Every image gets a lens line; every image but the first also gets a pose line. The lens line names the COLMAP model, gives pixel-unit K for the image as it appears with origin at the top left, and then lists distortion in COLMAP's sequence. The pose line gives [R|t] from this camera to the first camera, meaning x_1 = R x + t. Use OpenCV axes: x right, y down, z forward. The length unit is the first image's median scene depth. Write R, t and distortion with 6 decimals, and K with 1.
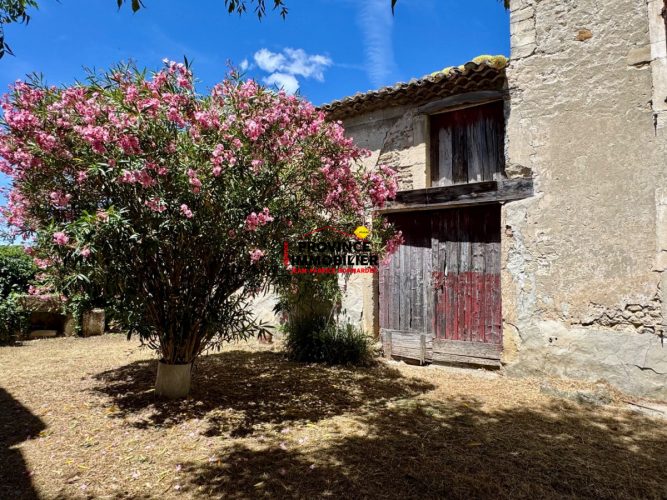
lens RADIAL K [[398.0, 0, 334.3], [0, 398.0, 249.8], [0, 0, 1]] dist [-0.001650, -0.005956]
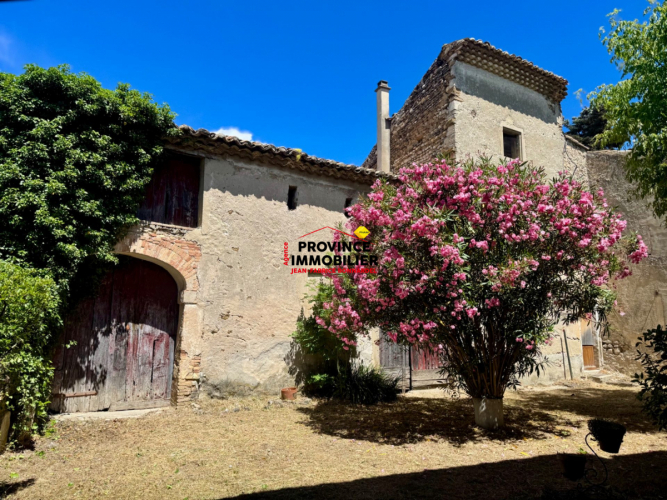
lens RADIAL K [[465.0, 0, 331.0], [0, 465.0, 248.1], [0, 0, 1]] dist [0.077341, -0.096458]
pose [[0.431571, 0.144976, 0.890353, -1.214081], [-0.073383, 0.989372, -0.125529, 0.030487], [-0.899089, -0.011162, 0.437623, 0.509129]]
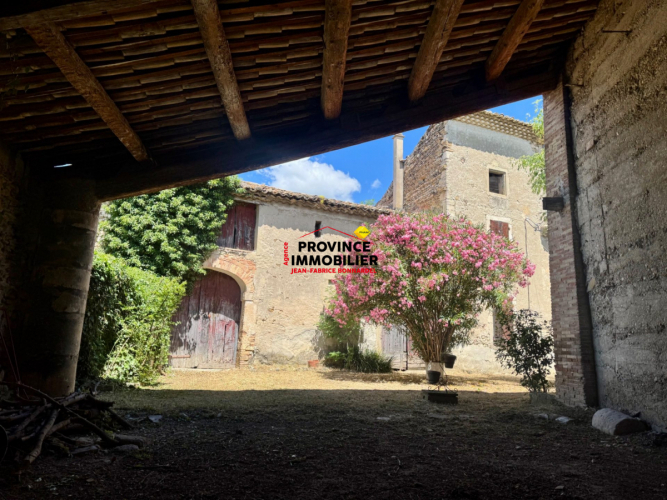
lens RADIAL K [[465.0, 0, 338.6], [0, 465.0, 244.6], [0, 0, 1]] dist [0.077341, -0.096458]
pose [[0.515065, 0.173652, 0.839377, -1.622416], [-0.089497, 0.984806, -0.148821, 0.066215], [-0.852466, 0.001531, 0.522780, 0.144405]]
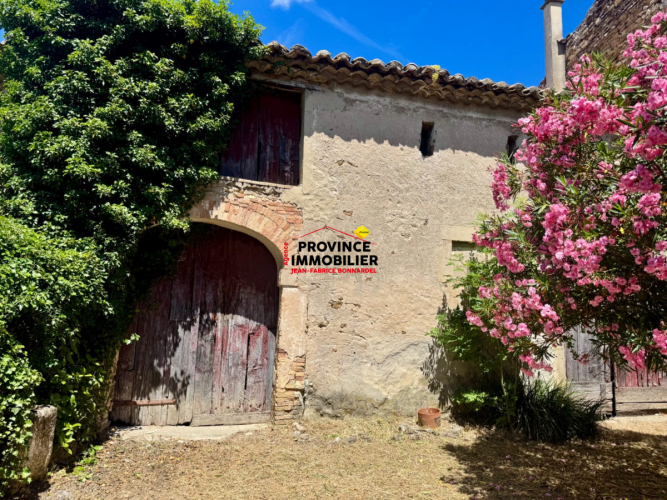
lens RADIAL K [[465.0, 0, 336.4], [0, 465.0, 247.7], [0, 0, 1]] dist [0.077341, -0.096458]
pose [[0.676298, 0.105306, 0.729062, -0.907397], [-0.077894, 0.994403, -0.071375, 0.029123], [-0.732498, -0.008518, 0.680716, 0.672073]]
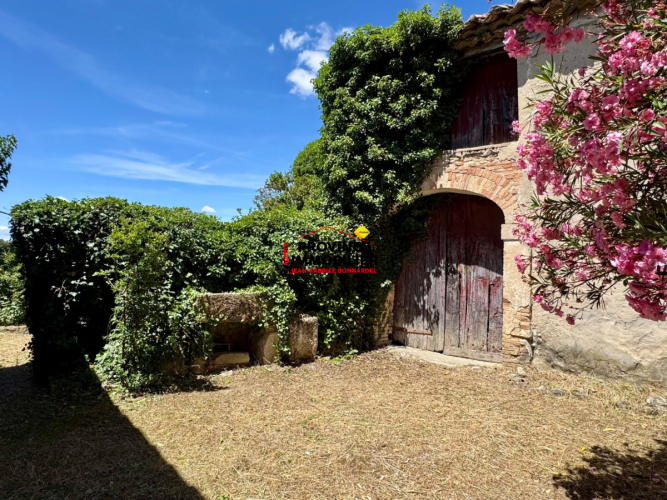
lens RADIAL K [[398.0, 0, 333.8], [0, 398.0, 248.5], [0, 0, 1]] dist [-0.001650, -0.005956]
pose [[0.991298, 0.006135, -0.131492, -0.594953], [-0.001659, 0.999416, 0.034122, 0.036100], [0.131625, -0.033607, 0.990730, 0.527890]]
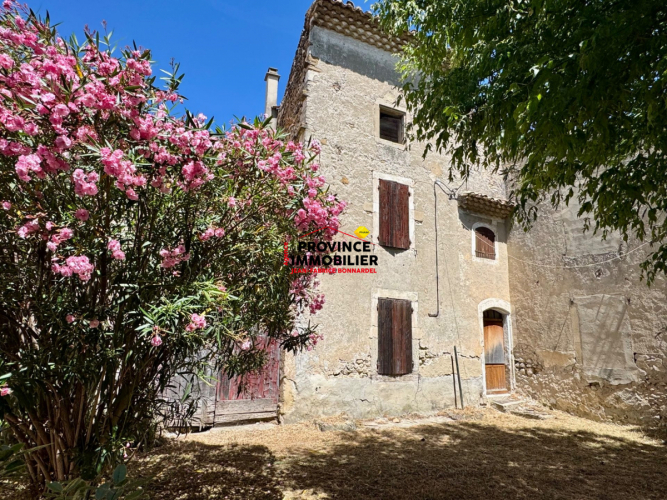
lens RADIAL K [[398.0, 0, 329.5], [0, 398.0, 253.0], [0, 0, 1]] dist [-0.001650, -0.005956]
pose [[0.497177, 0.167324, 0.851362, -0.500571], [-0.080878, 0.985894, -0.146533, -0.026346], [-0.863872, 0.003996, 0.503696, 0.207368]]
